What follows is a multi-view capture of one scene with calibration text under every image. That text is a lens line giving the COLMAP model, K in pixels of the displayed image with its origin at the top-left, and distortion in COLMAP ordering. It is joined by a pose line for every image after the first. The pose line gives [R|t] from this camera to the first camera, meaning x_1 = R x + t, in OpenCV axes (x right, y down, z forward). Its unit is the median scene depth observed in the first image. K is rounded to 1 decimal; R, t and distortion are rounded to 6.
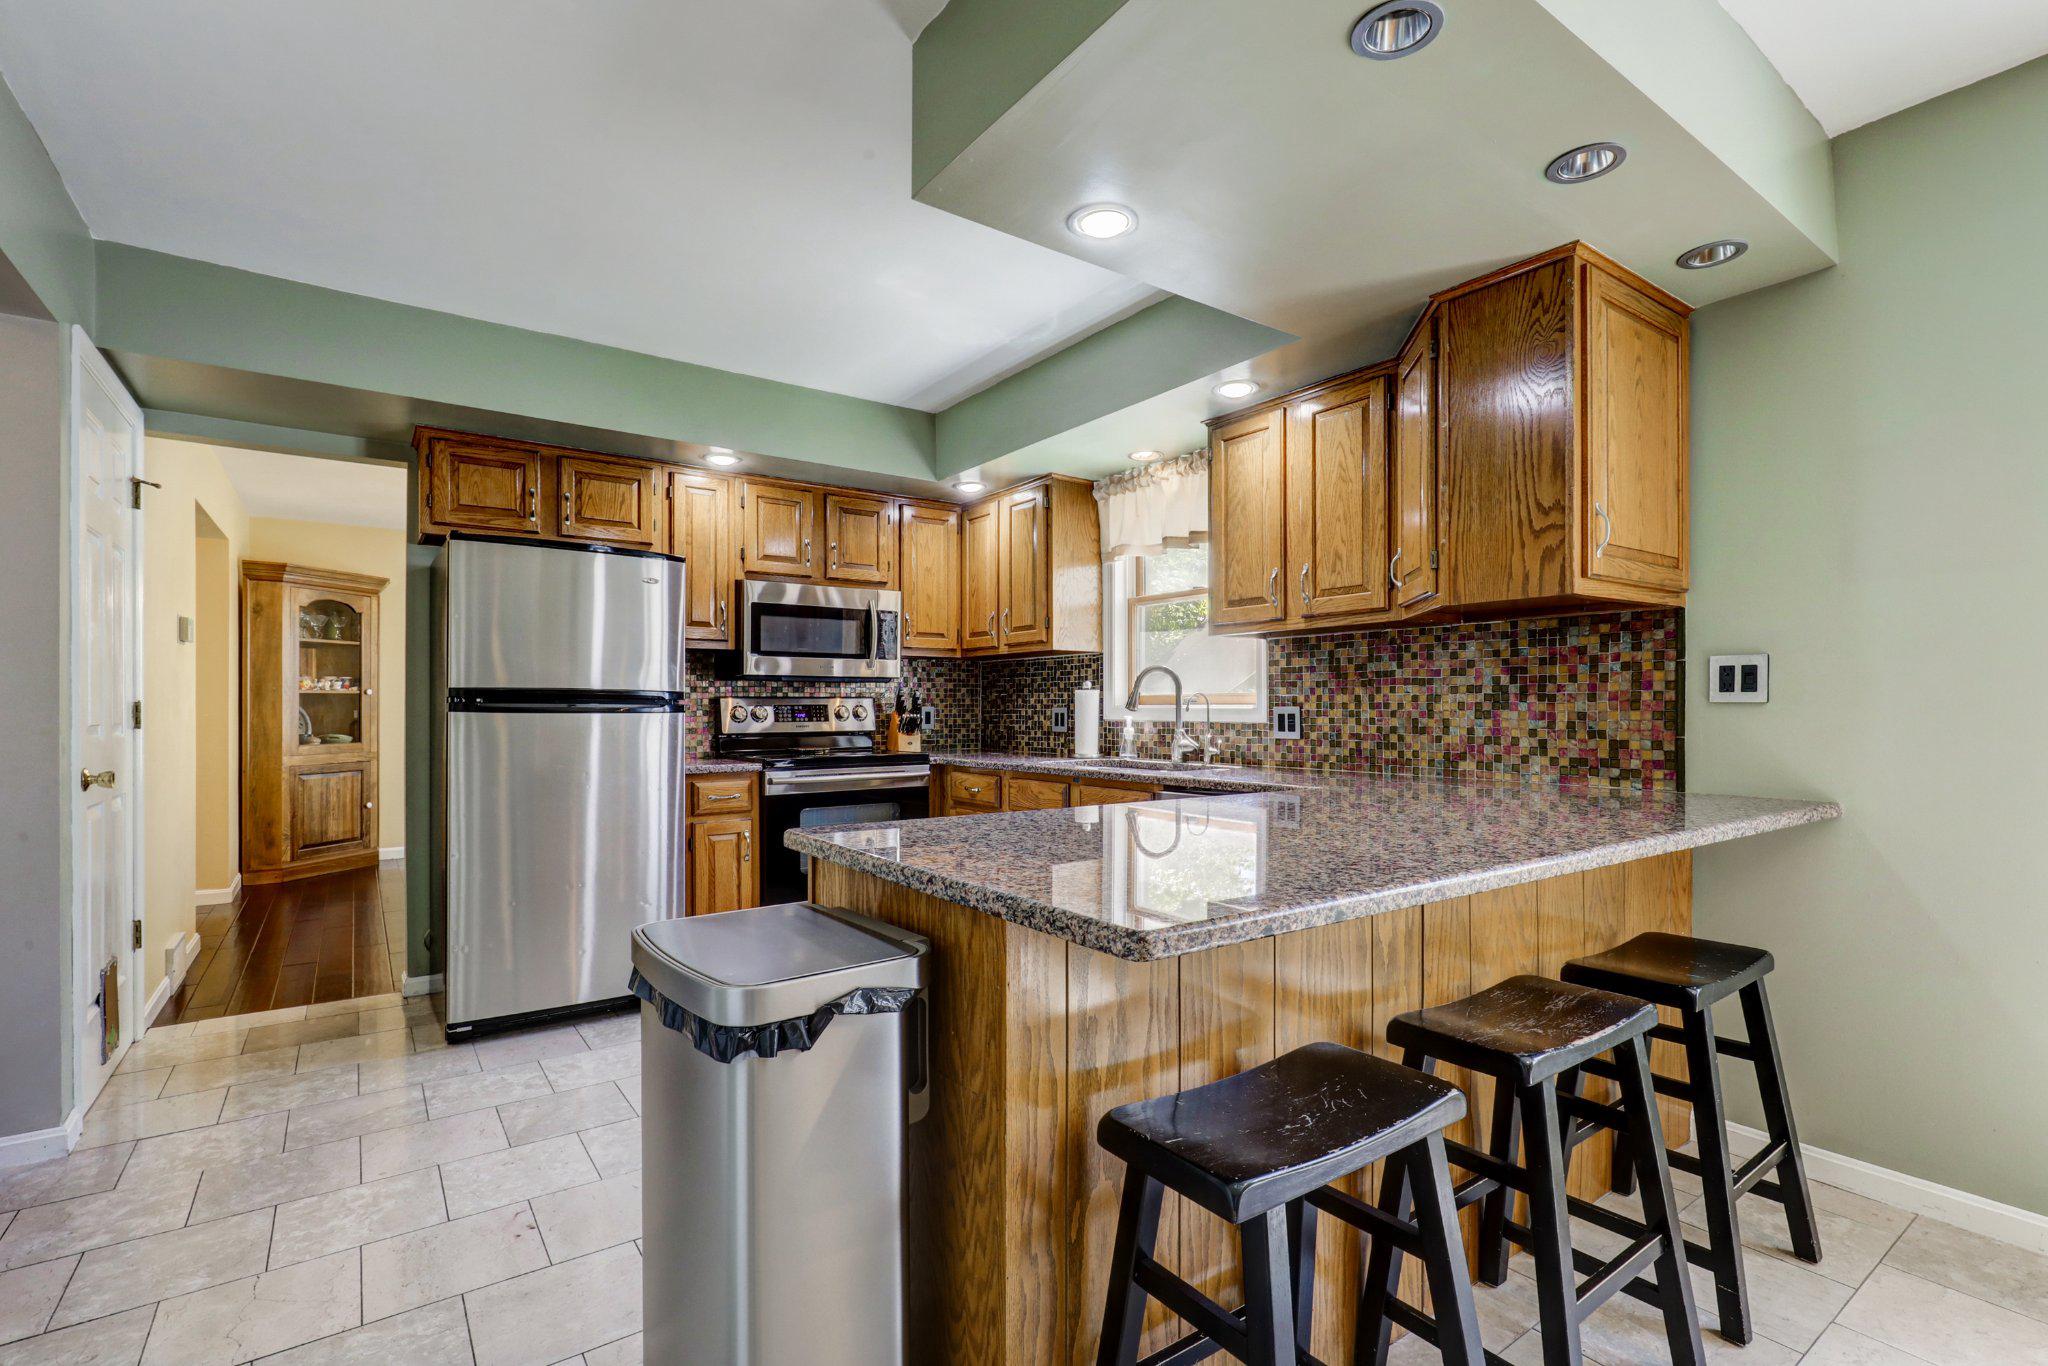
lens RADIAL K [[937.7, 0, 1010.5], [0, 937.7, 702.6], [0, 0, 1]] dist [-0.002759, 0.001079]
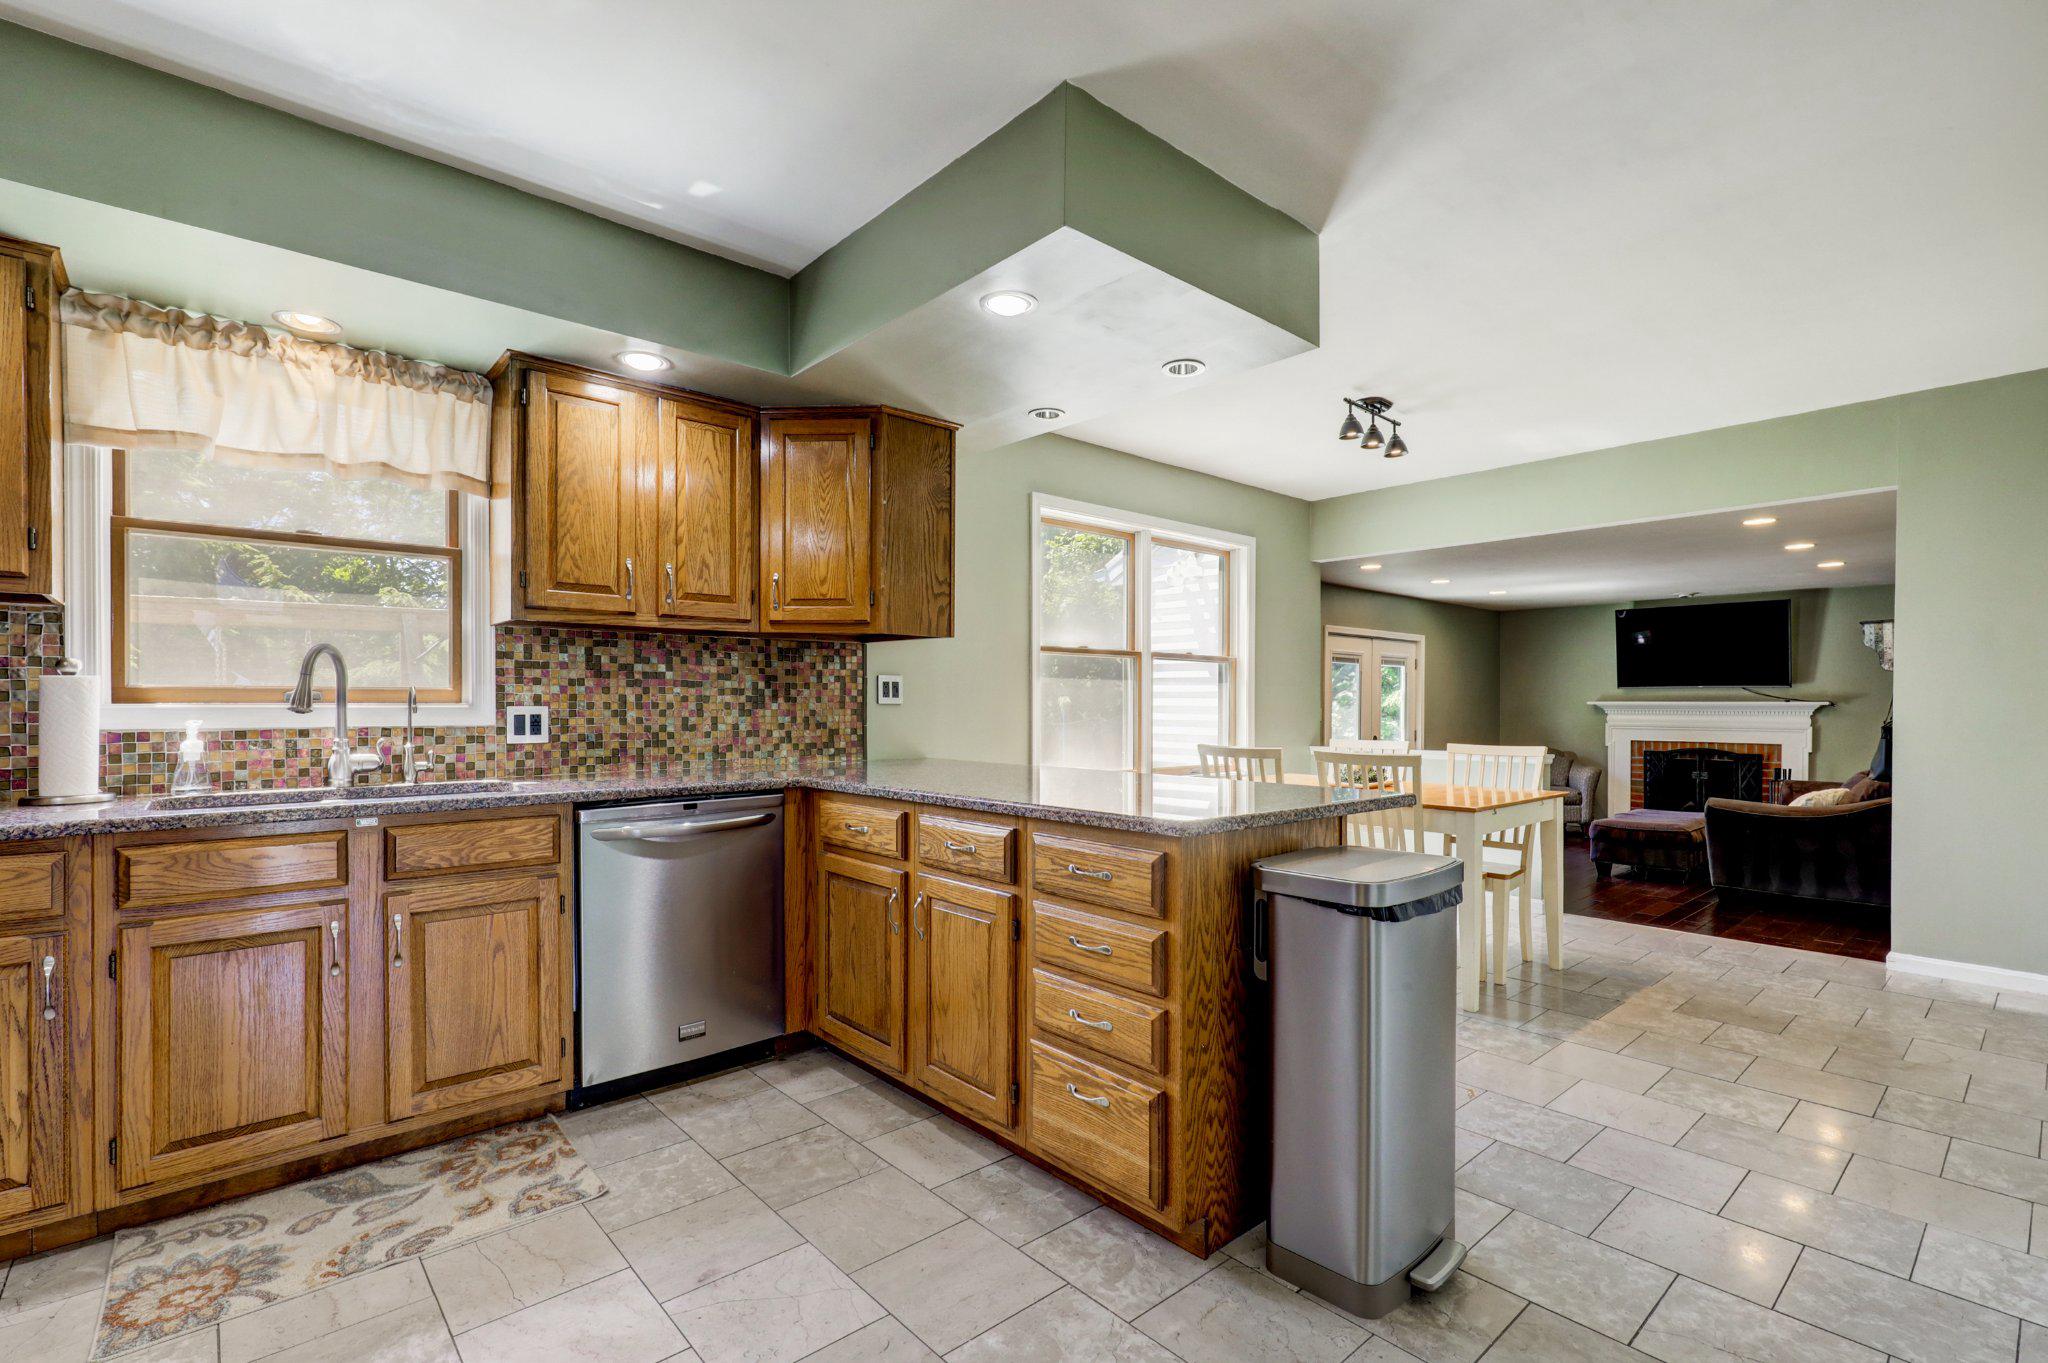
lens RADIAL K [[937.7, 0, 1038.4], [0, 937.7, 707.5], [0, 0, 1]] dist [-0.002759, 0.001079]
pose [[-0.122537, -0.002760, 0.992460, -0.520331], [-0.005719, 0.999981, 0.002074, 0.000815], [-0.992447, -0.005422, -0.122550, 0.525233]]
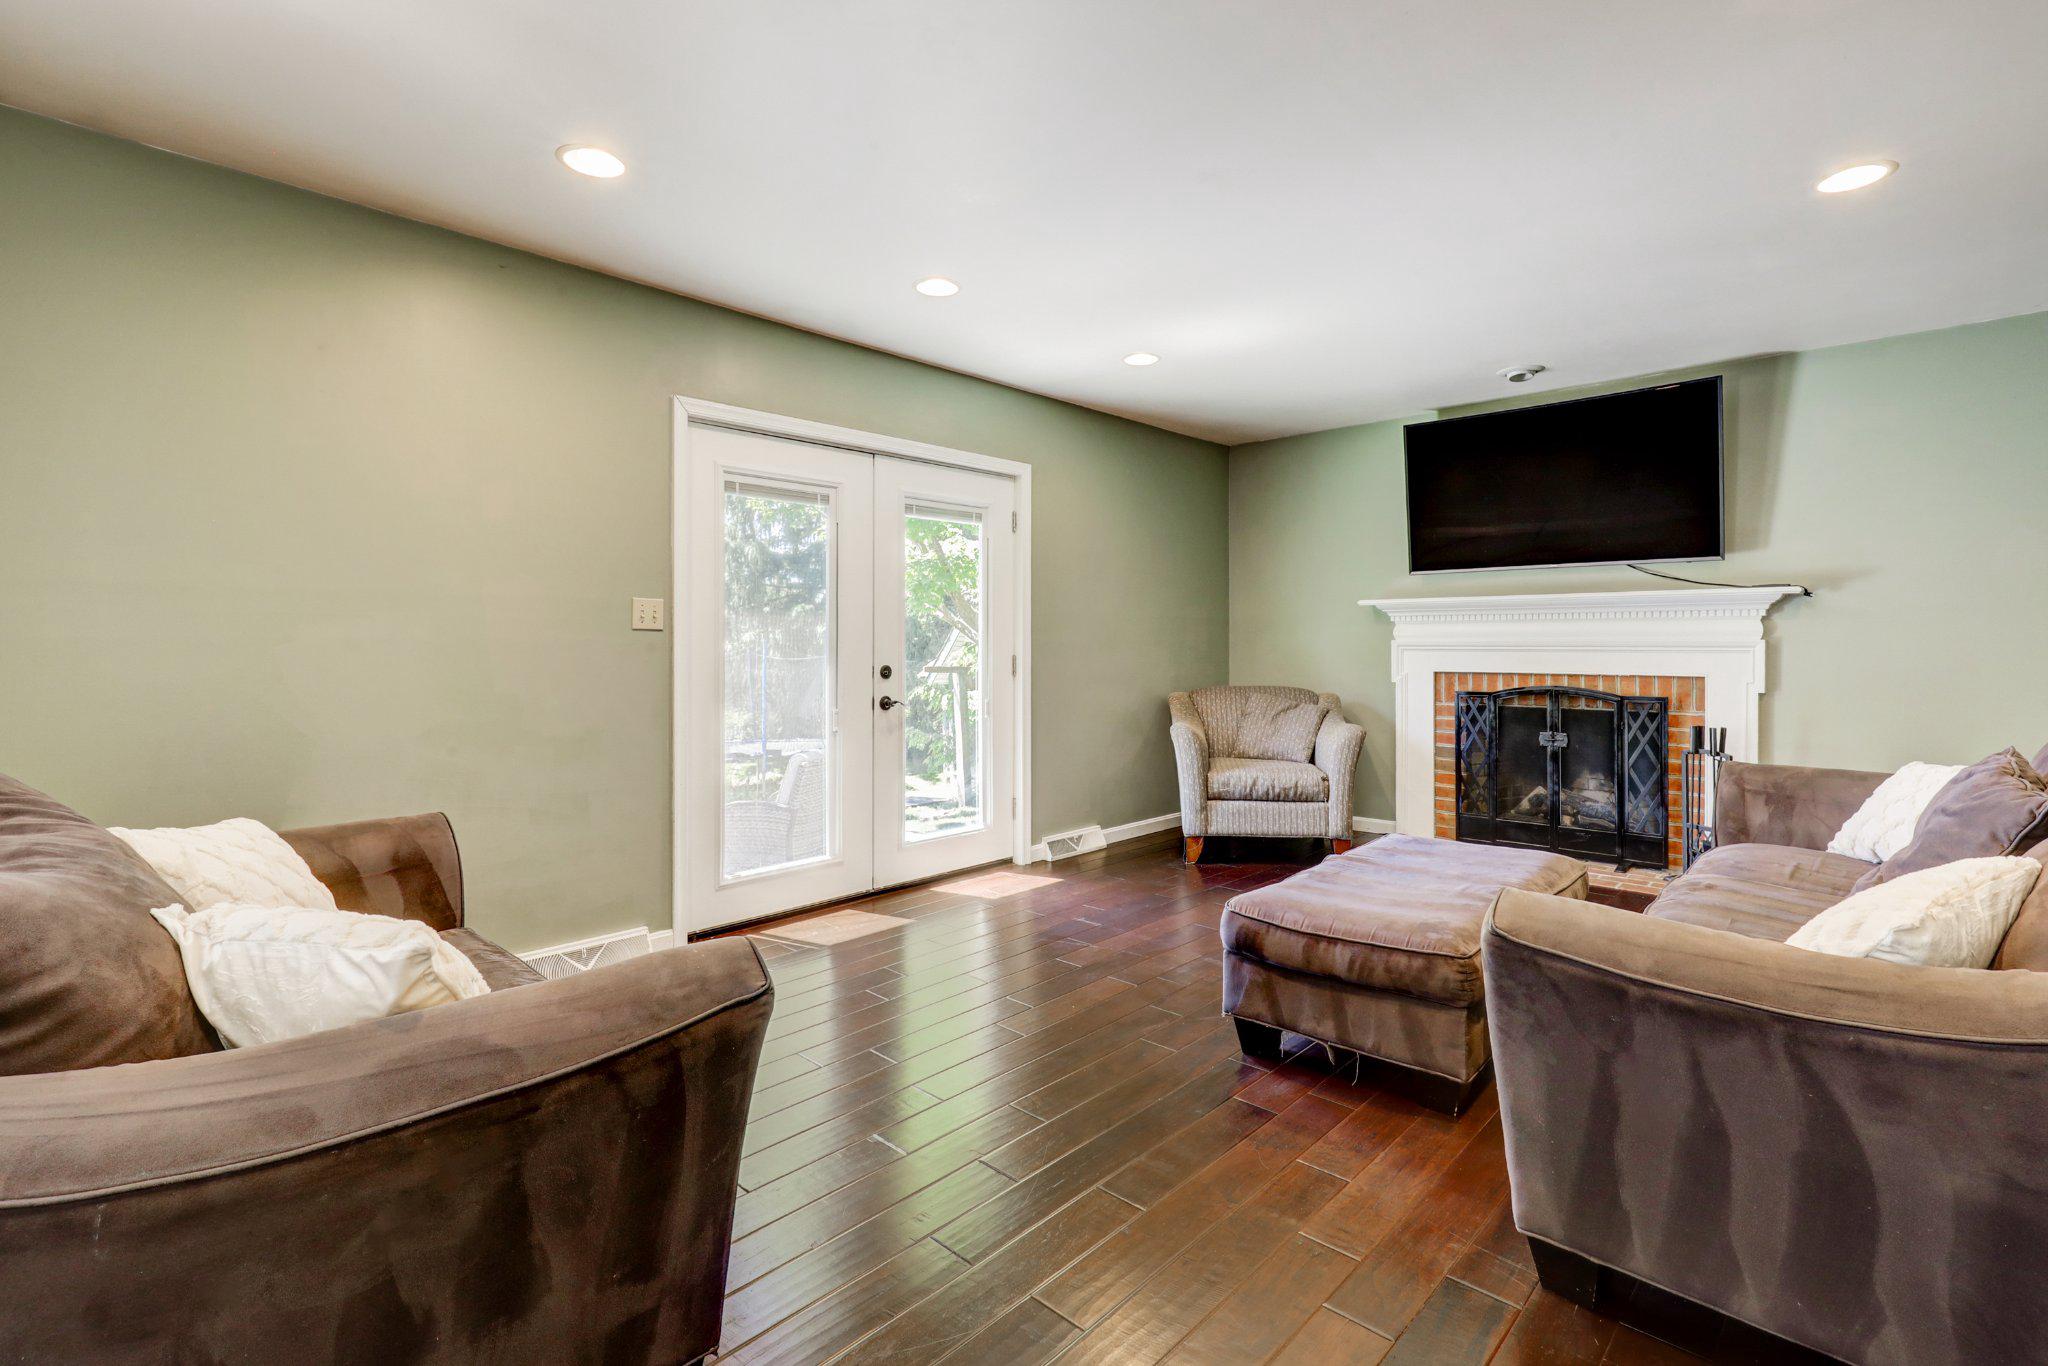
lens RADIAL K [[937.7, 0, 1060.4], [0, 937.7, 648.1], [0, 0, 1]] dist [-0.002759, 0.001079]
pose [[-0.214834, -0.004108, 0.976642, 0.523135], [-0.000241, 0.999991, 0.004153, 0.043475], [-0.976650, 0.000657, -0.214833, -0.489587]]
